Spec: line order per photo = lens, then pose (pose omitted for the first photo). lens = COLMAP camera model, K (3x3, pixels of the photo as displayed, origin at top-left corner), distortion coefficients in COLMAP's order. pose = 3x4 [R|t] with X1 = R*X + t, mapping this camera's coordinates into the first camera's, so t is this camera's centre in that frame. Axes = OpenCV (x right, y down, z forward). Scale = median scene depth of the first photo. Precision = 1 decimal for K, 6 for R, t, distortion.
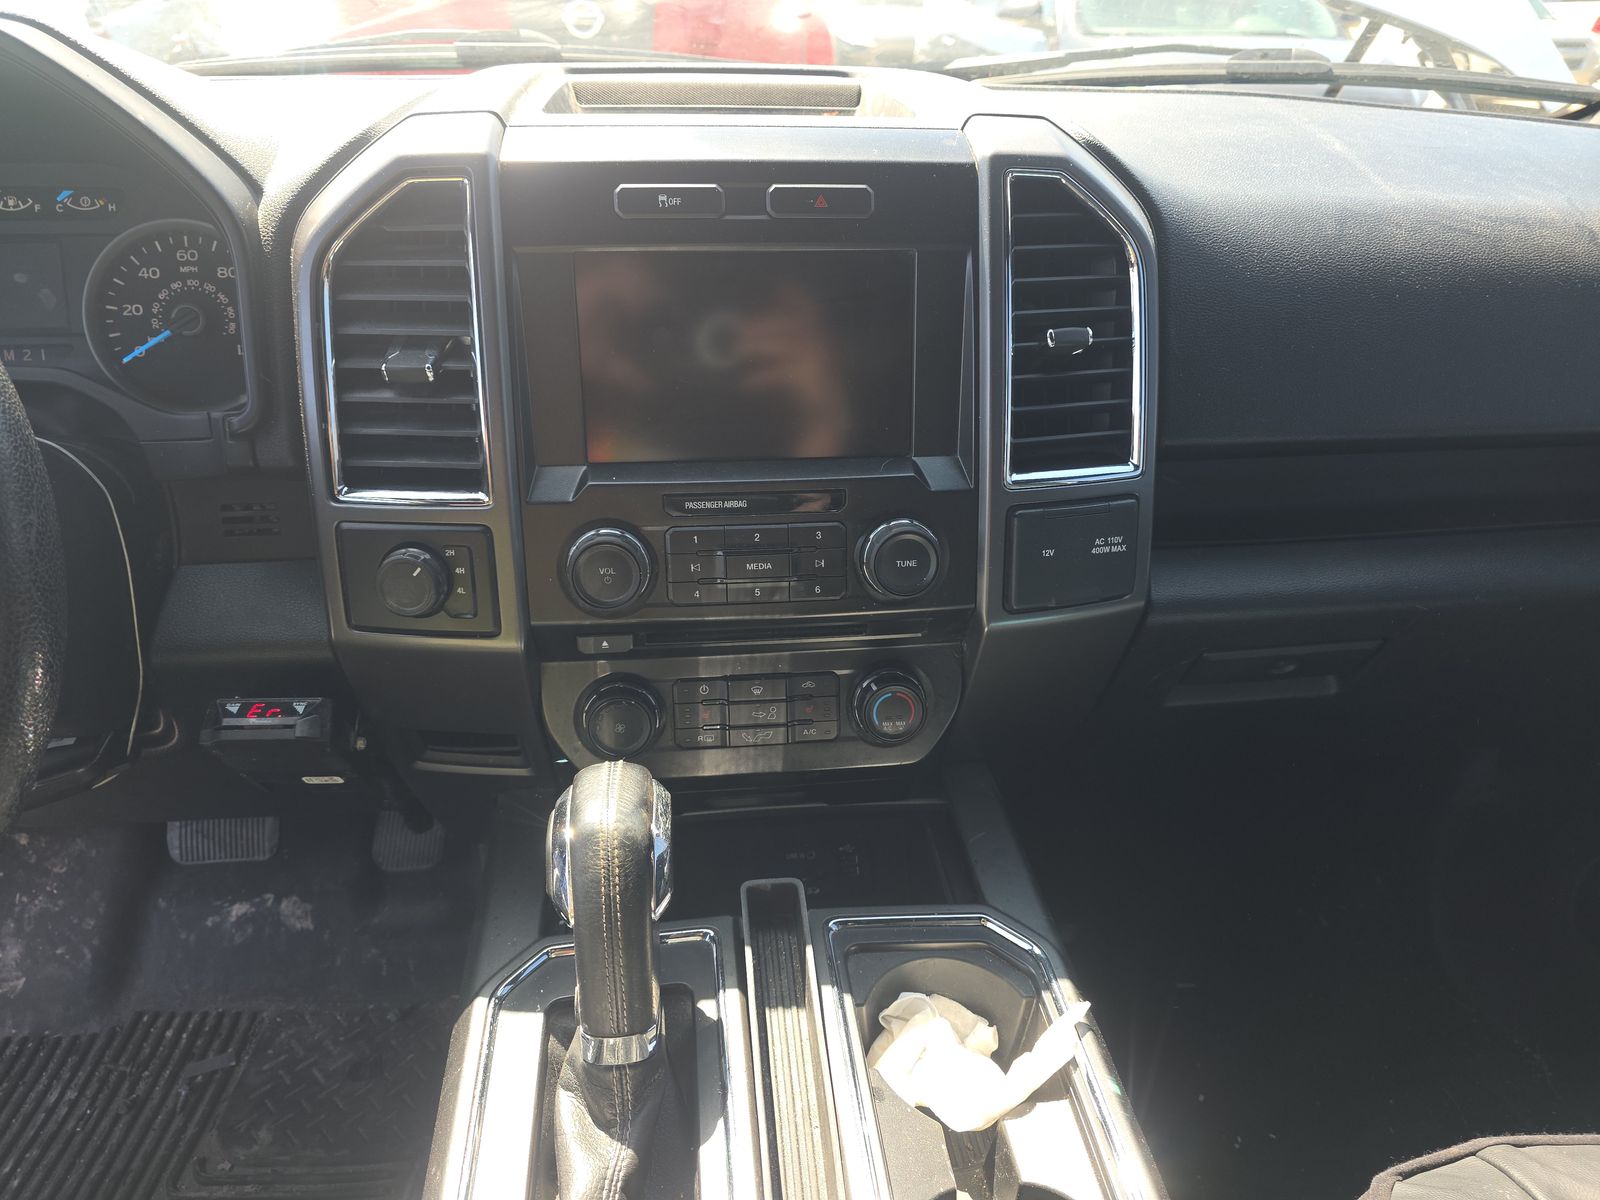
lens RADIAL K [[1093.4, 0, 800.0], [0, 1093.4, 600.0], [0, 0, 1]] dist [0.030556, -0.009409]
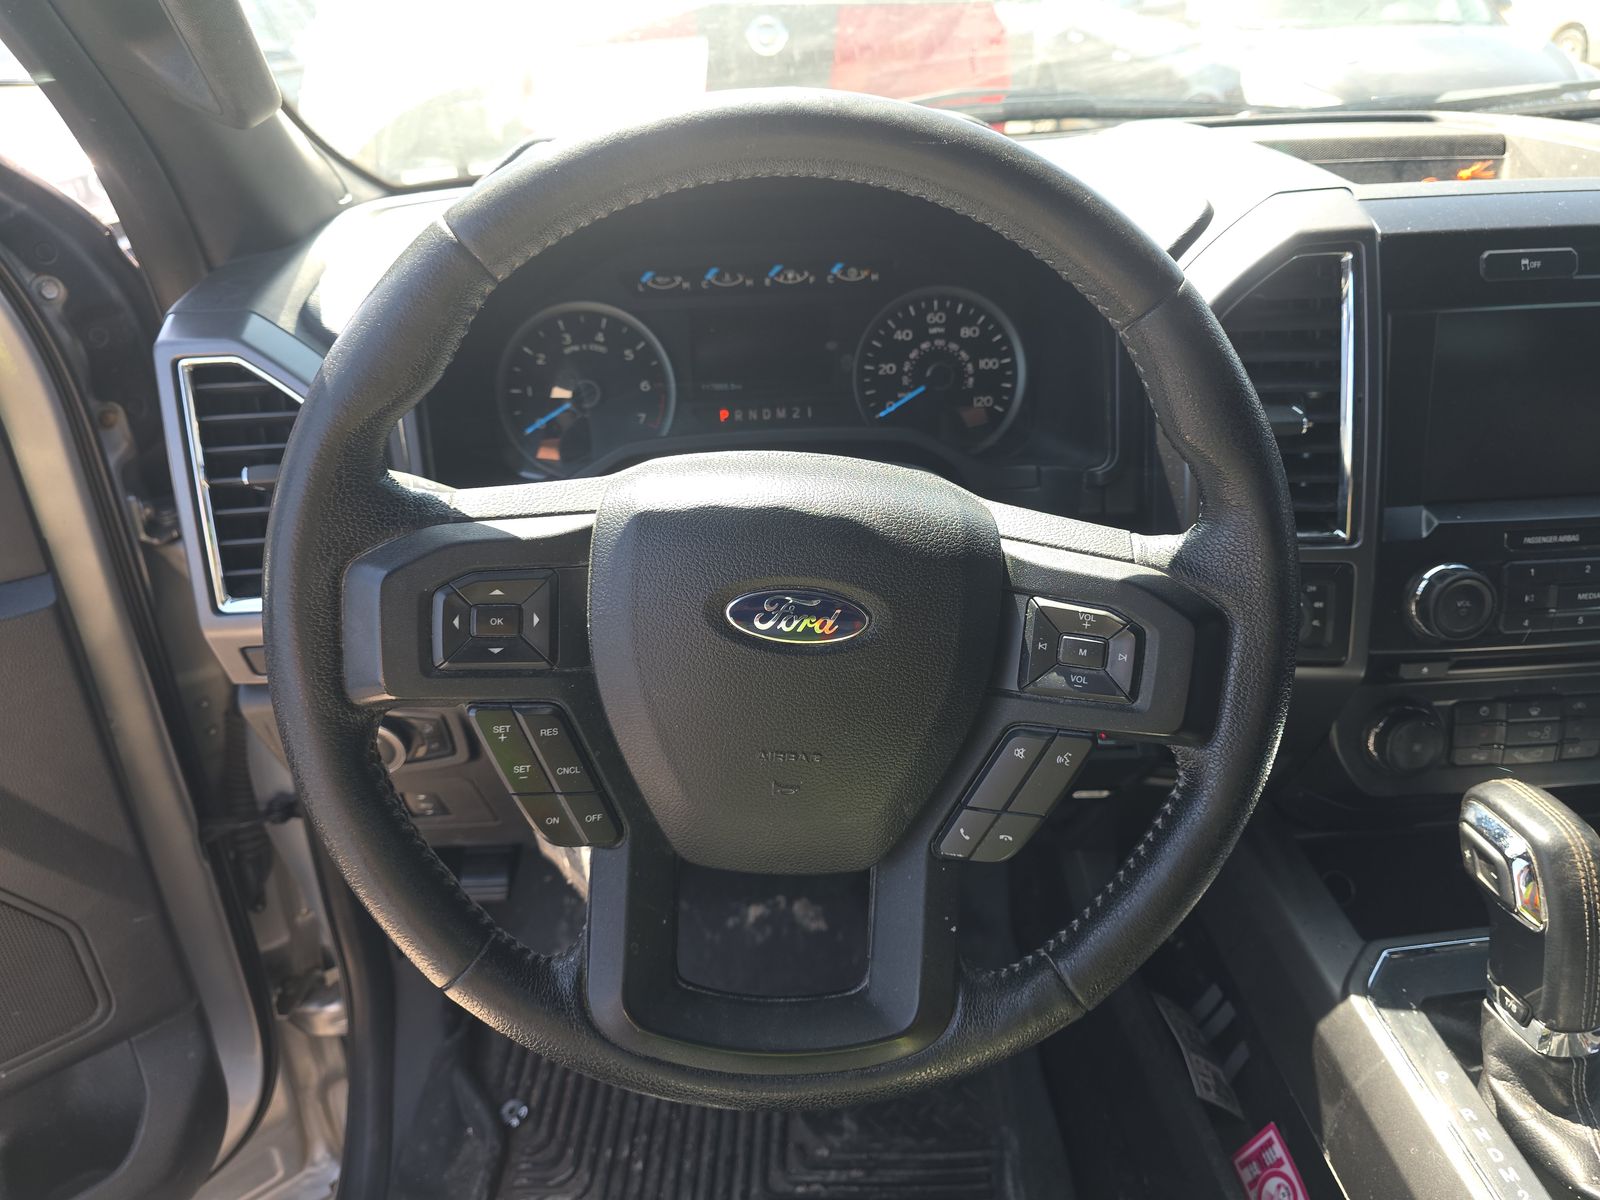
lens RADIAL K [[1096.1, 0, 800.0], [0, 1096.1, 600.0], [0, 0, 1]] dist [0.095502, -0.111277]
pose [[0.999449, -0.011997, -0.030960, -0.658583], [0.012020, 0.999928, 0.000546, -0.032601], [0.030952, -0.000918, 0.999520, -0.104870]]
